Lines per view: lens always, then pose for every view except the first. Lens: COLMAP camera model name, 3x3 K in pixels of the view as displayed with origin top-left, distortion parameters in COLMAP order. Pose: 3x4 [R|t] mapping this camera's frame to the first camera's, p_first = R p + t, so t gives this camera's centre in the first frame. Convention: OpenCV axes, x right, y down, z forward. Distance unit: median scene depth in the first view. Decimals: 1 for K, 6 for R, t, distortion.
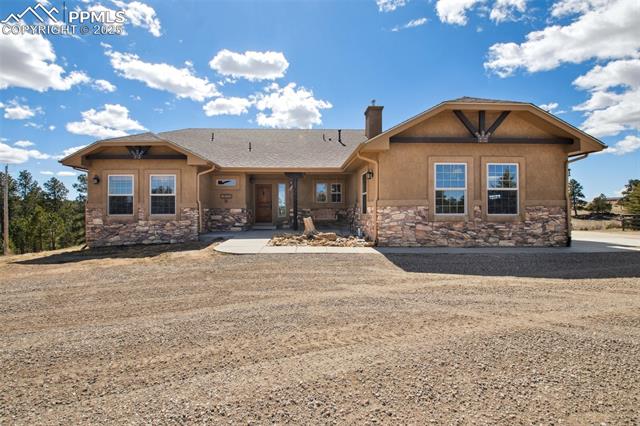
lens RADIAL K [[297.6, 0, 319.9], [0, 297.6, 210.4], [0, 0, 1]] dist [-0.016383, -0.001560]
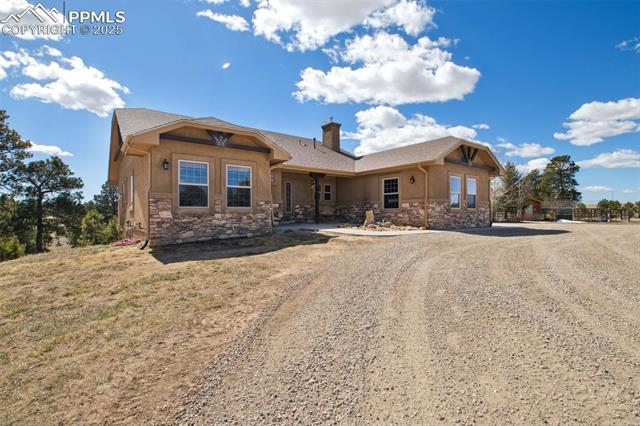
lens RADIAL K [[297.6, 0, 318.5], [0, 297.6, 213.7], [0, 0, 1]] dist [-0.016383, -0.001560]
pose [[0.825354, 0.000864, 0.564615, -0.863624], [-0.001193, 0.999999, 0.000214, 0.034233], [-0.564614, -0.000851, 0.825355, 0.067359]]
